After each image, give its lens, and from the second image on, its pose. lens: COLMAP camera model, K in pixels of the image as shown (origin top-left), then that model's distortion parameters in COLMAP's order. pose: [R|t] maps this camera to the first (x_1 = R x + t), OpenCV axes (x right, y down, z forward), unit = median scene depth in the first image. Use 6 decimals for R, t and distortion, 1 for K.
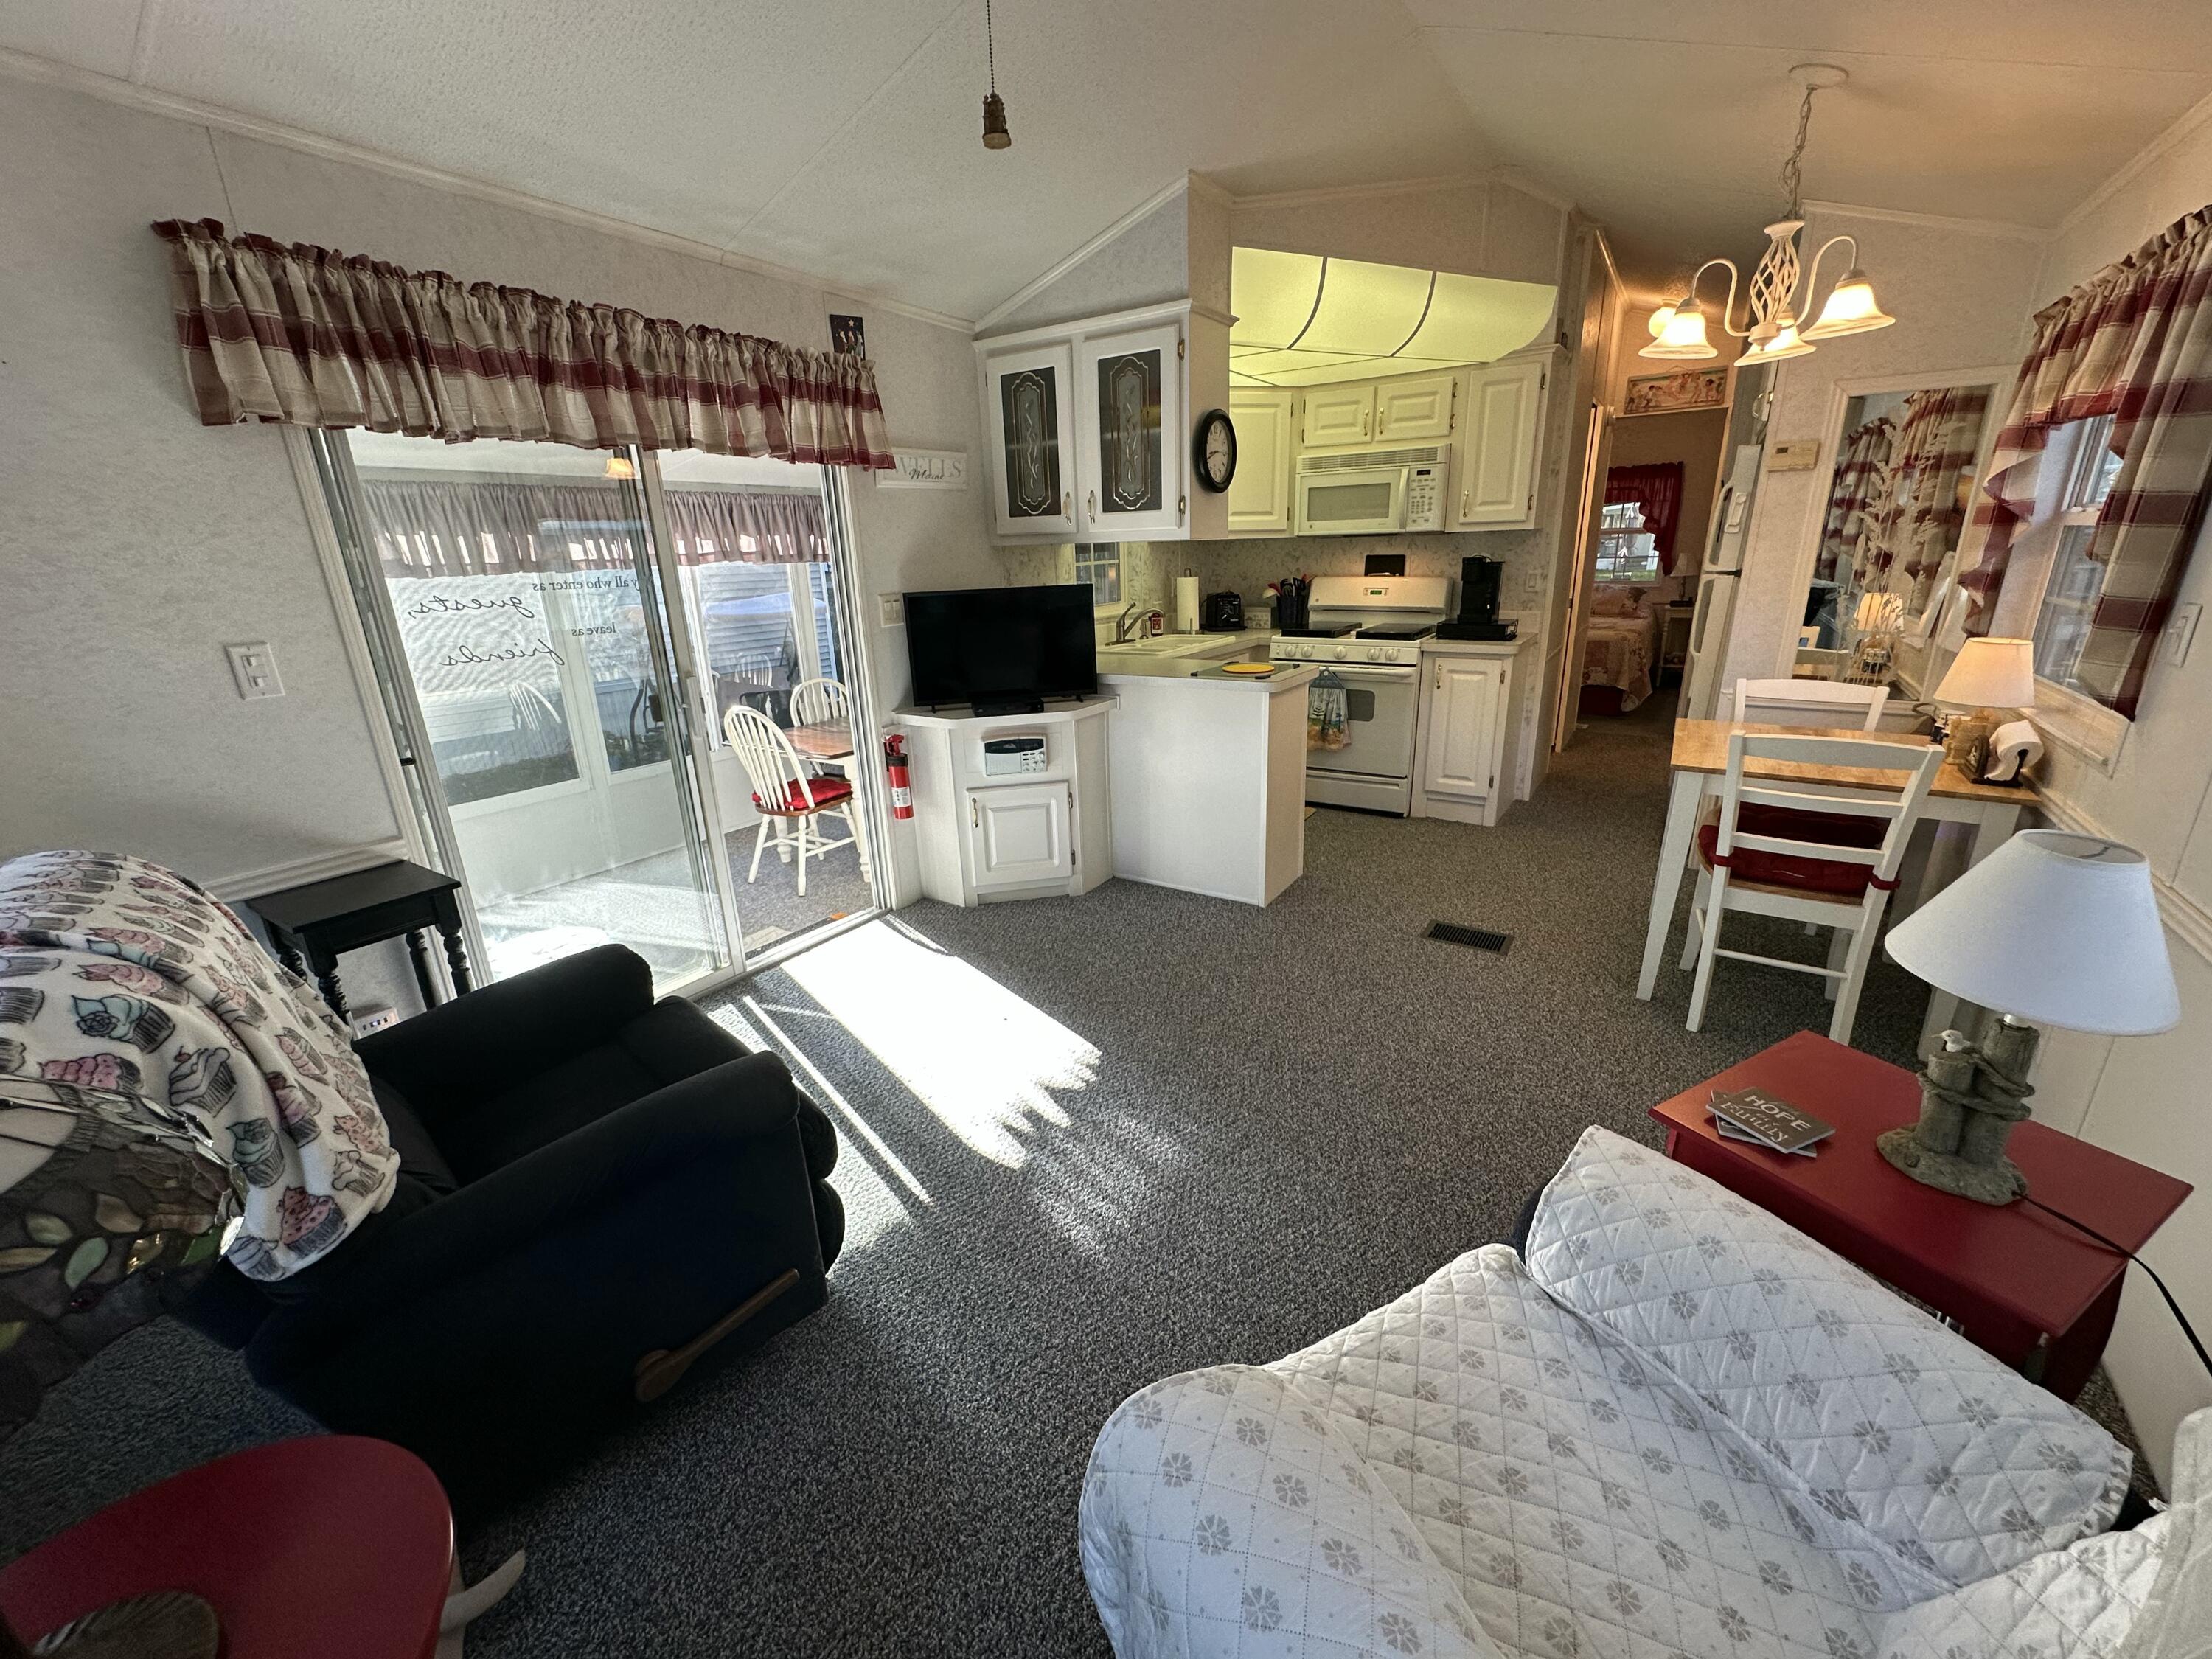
lens RADIAL K [[880.8, 0, 1107.7], [0, 880.8, 830.7], [0, 0, 1]] dist [0.001920, 0.000364]
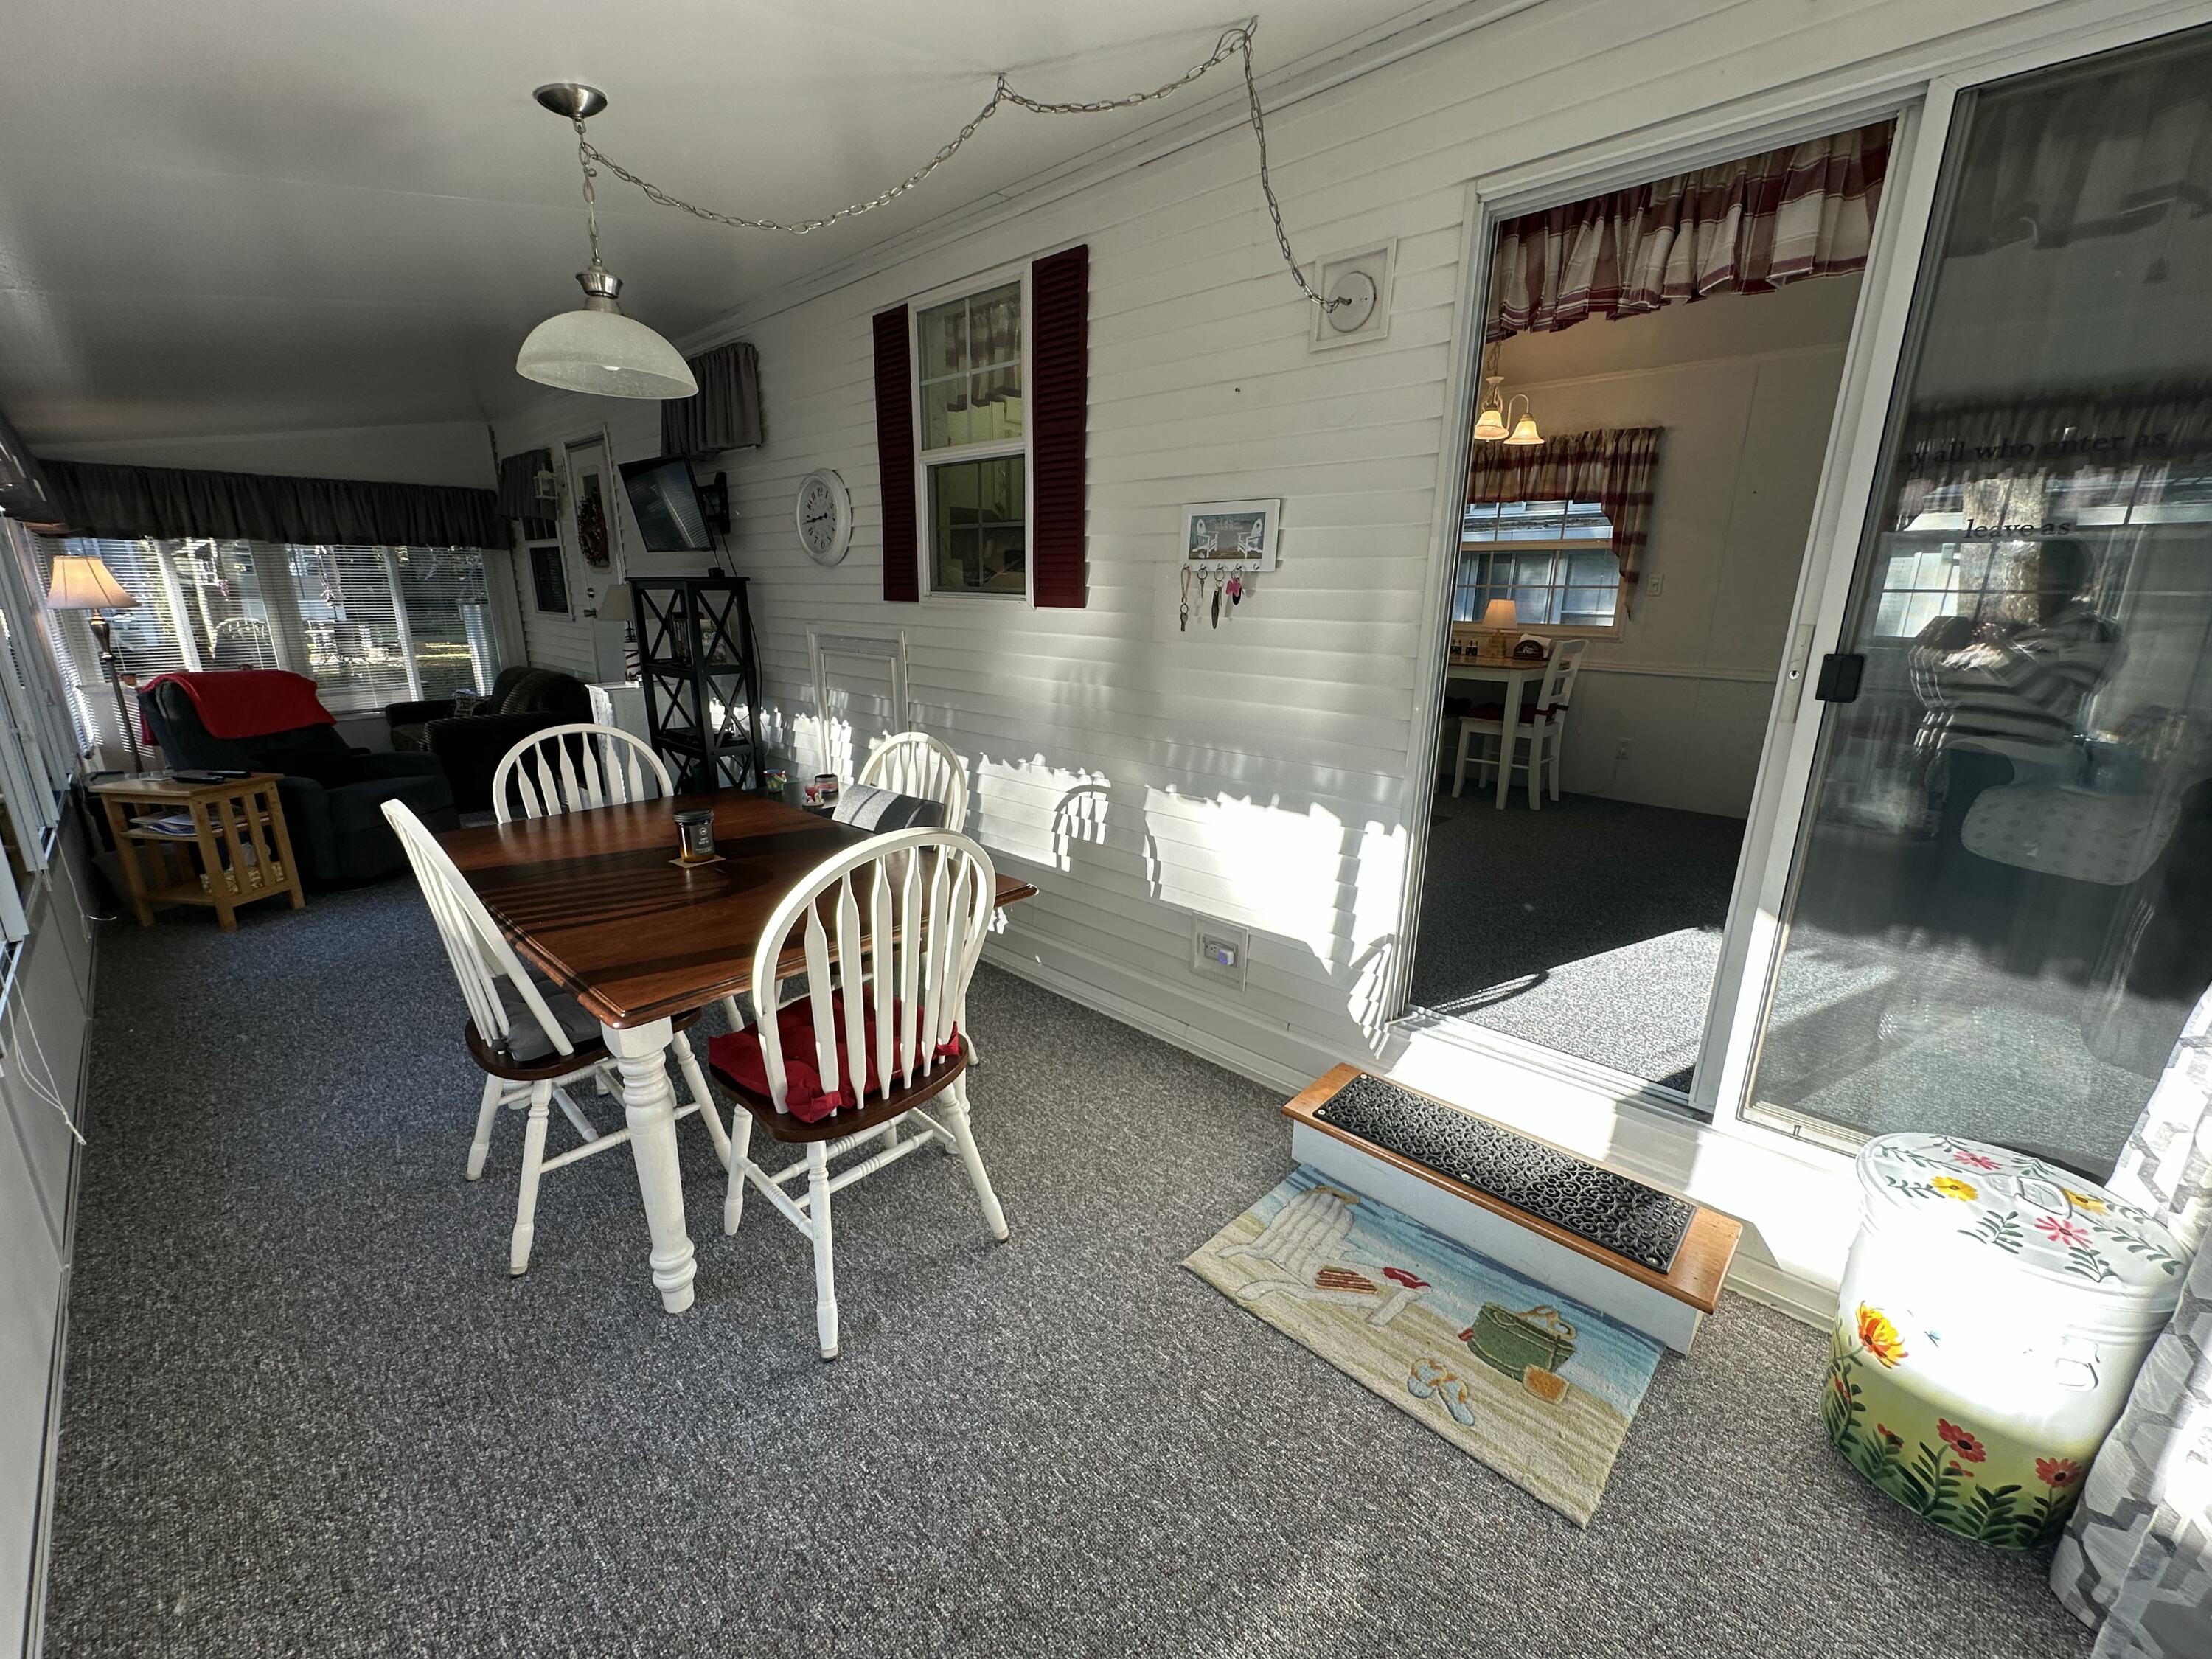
lens RADIAL K [[880.8, 0, 1106.1], [0, 880.8, 825.6], [0, 0, 1]] dist [0.001920, 0.000364]
pose [[0.165472, -0.219099, 0.961569, -0.962343], [0.288965, 0.942989, 0.165138, -0.233599], [-0.942930, 0.250534, 0.219351, 1.117857]]
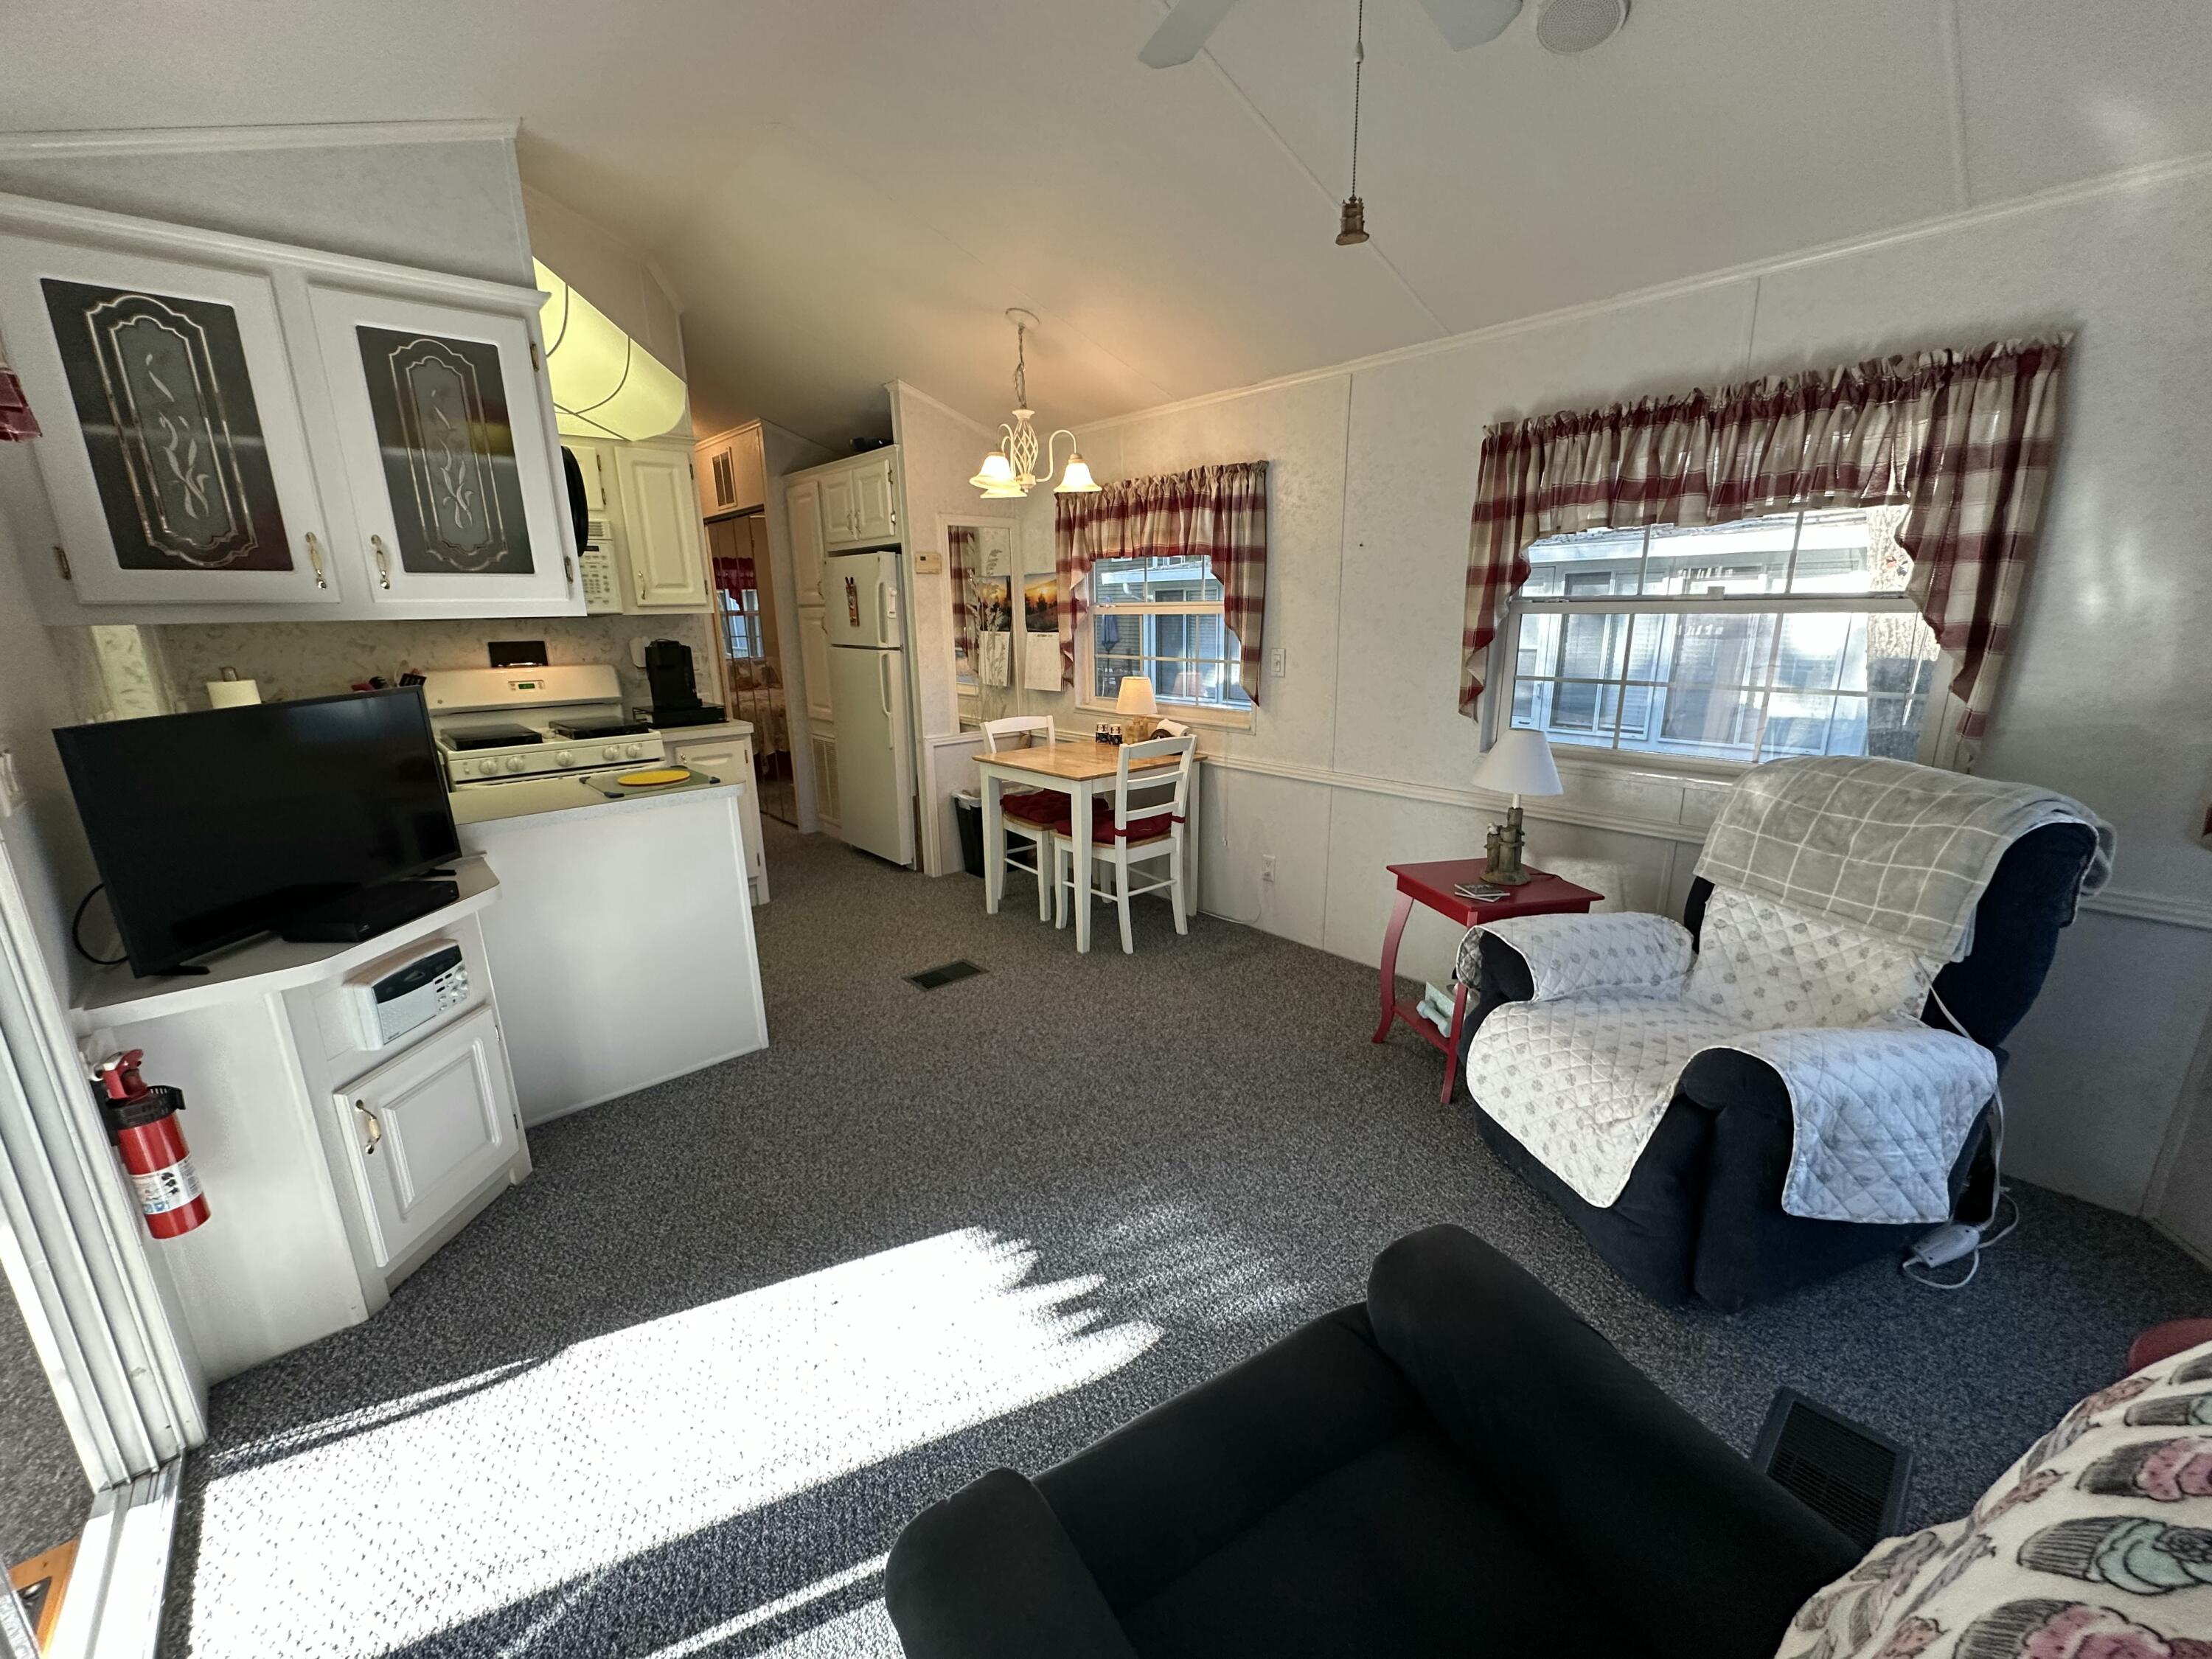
lens RADIAL K [[880.8, 0, 1105.0], [0, 880.8, 830.9], [0, 0, 1]] dist [0.001920, 0.000364]
pose [[0.267921, -0.215146, 0.939112, -0.500431], [0.307072, 0.942981, 0.128427, -0.121357], [-0.913195, 0.253967, 0.318710, 0.408506]]
